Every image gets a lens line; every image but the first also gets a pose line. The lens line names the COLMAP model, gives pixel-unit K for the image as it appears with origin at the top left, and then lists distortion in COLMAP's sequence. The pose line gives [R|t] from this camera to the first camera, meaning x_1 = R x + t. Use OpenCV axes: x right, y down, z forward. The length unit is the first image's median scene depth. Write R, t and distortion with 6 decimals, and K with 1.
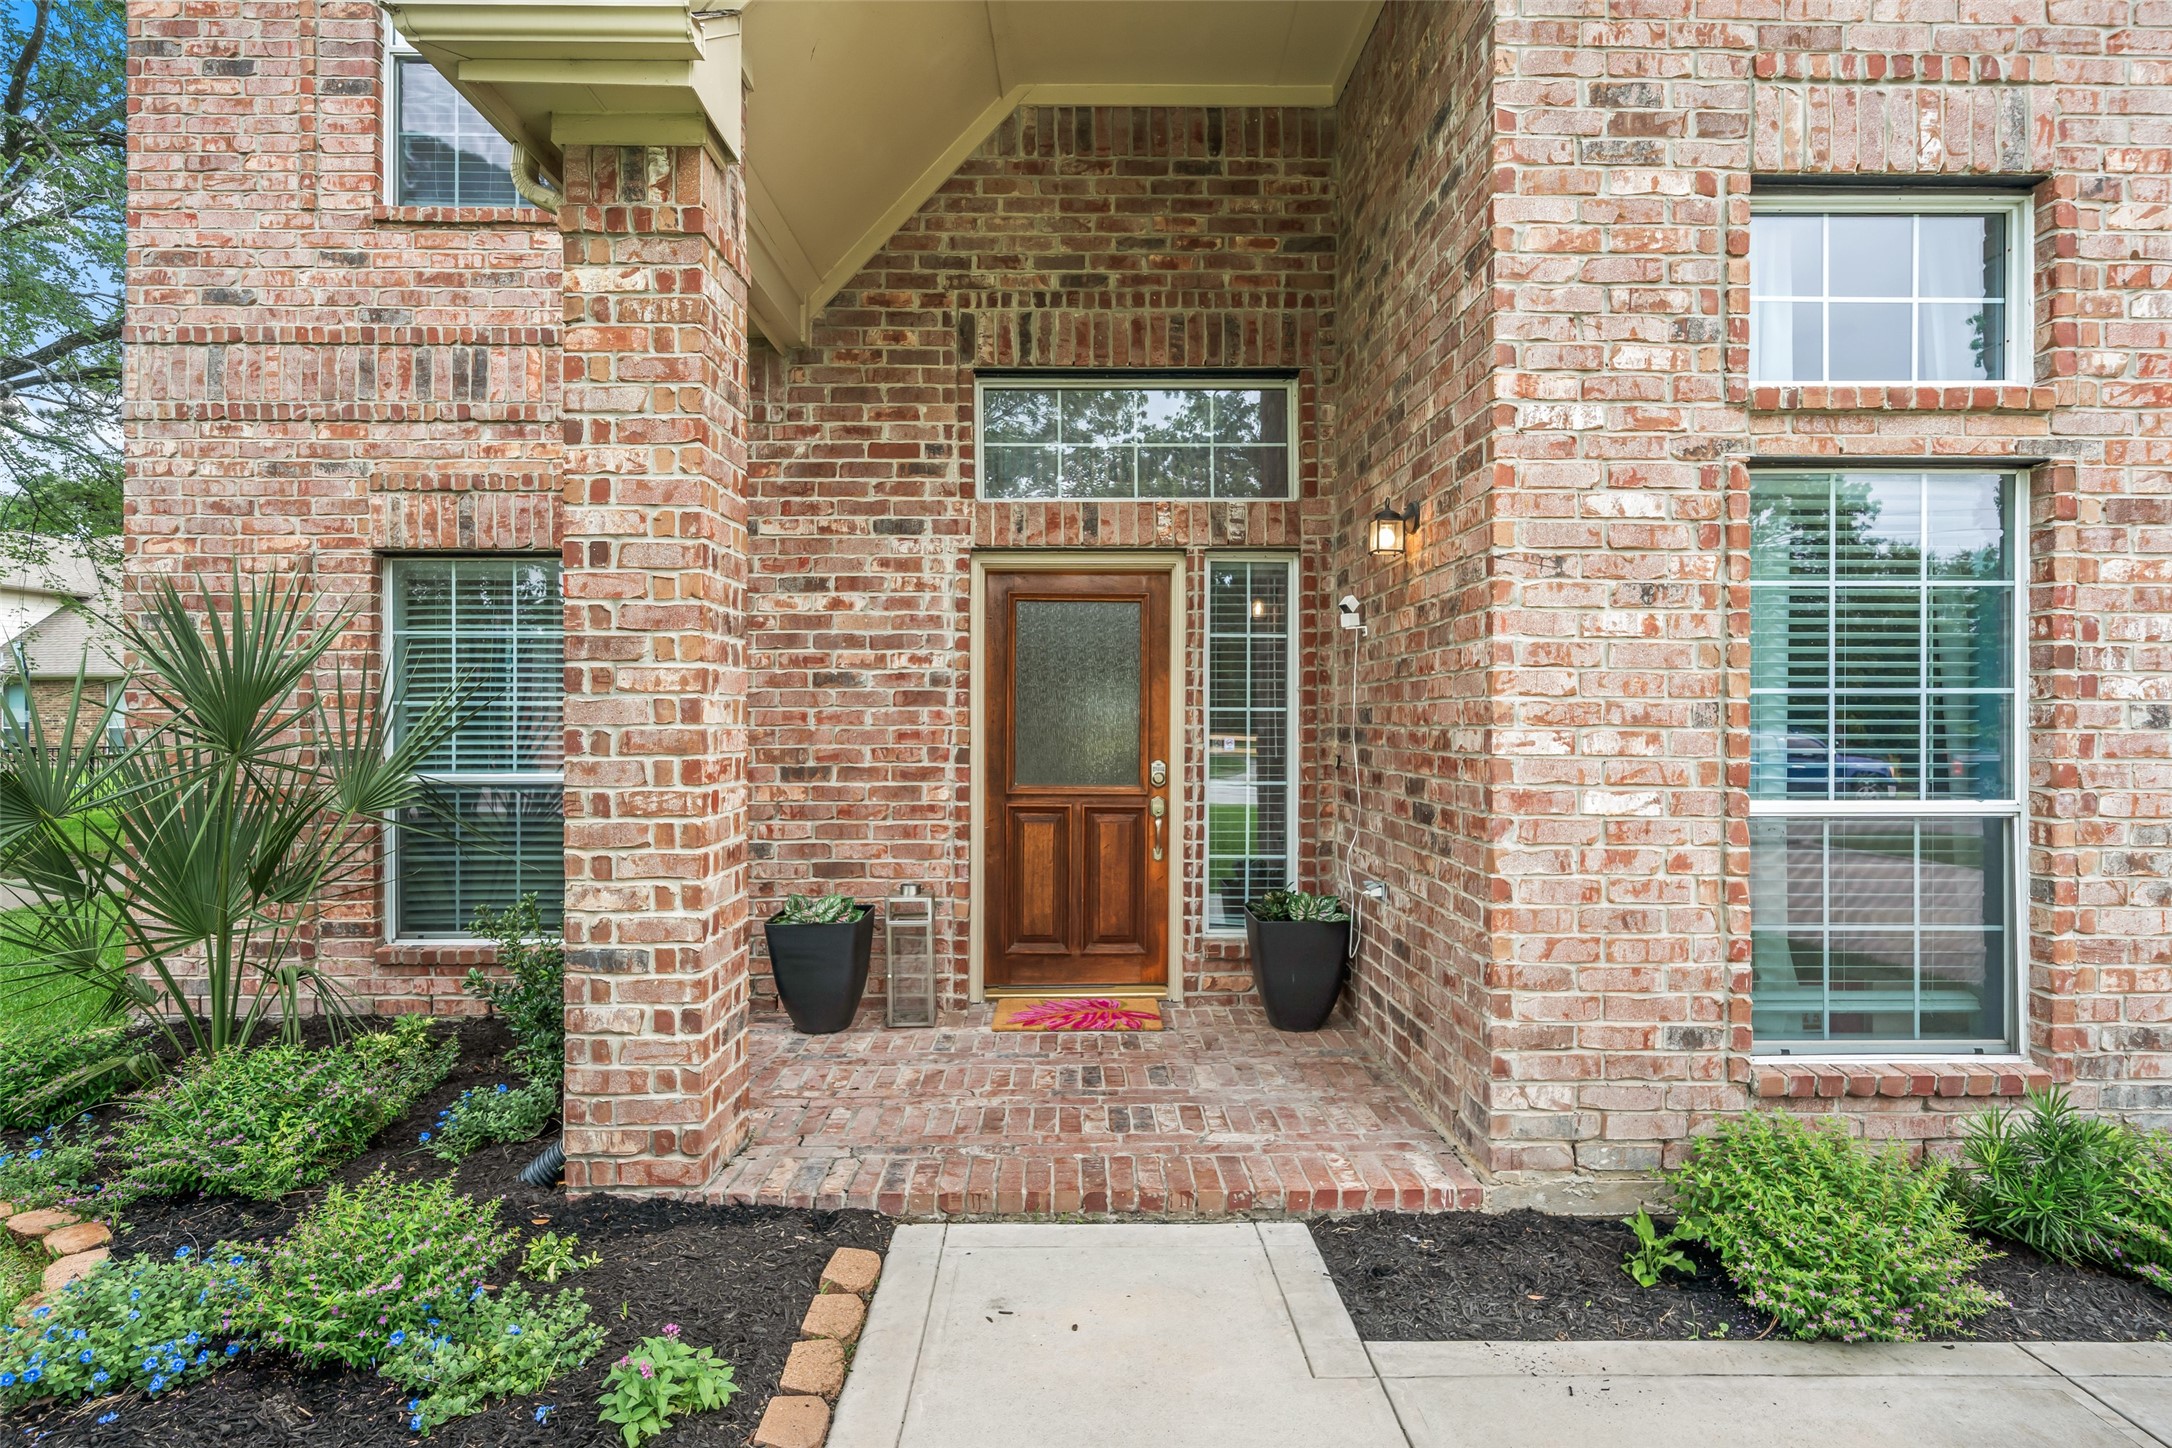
lens RADIAL K [[1119.8, 0, 1083.9], [0, 1119.8, 684.3], [0, 0, 1]] dist [-0.003587, -0.000770]
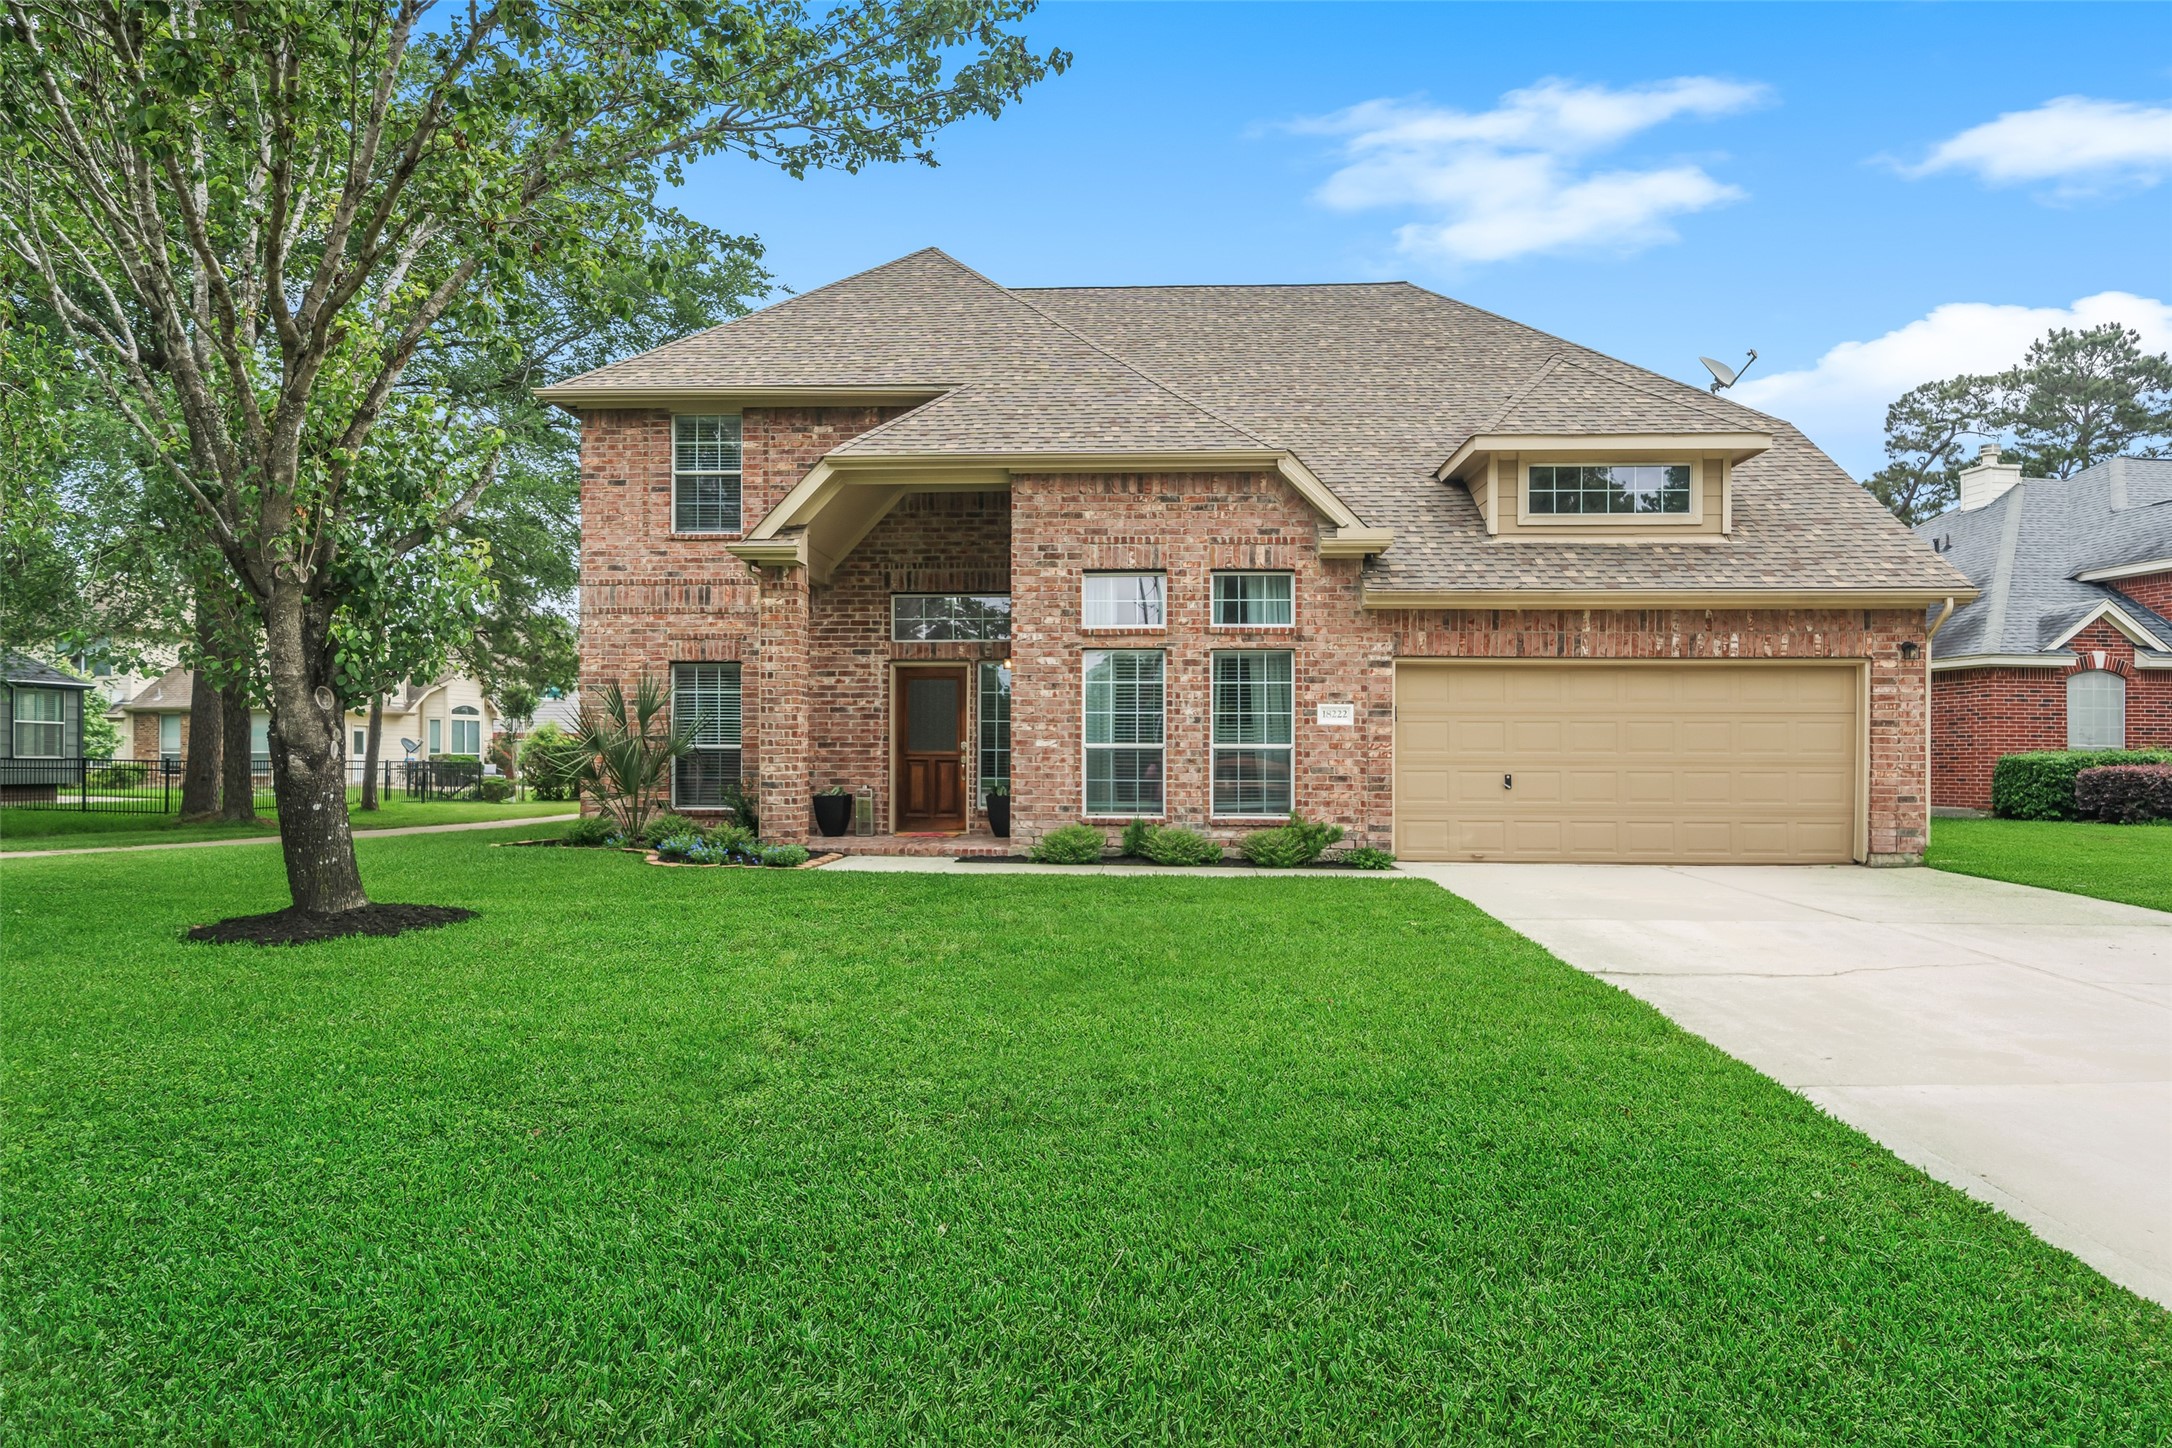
lens RADIAL K [[1382.9, 0, 1086.0], [0, 1382.9, 724.0], [0, 0, 1]] dist [0.000931, 0.000065]
pose [[0.997319, 0.001571, -0.073160, 0.609791], [-0.001323, 0.999993, 0.003430, 0.018114], [0.073165, -0.003324, 0.997314, -2.251105]]
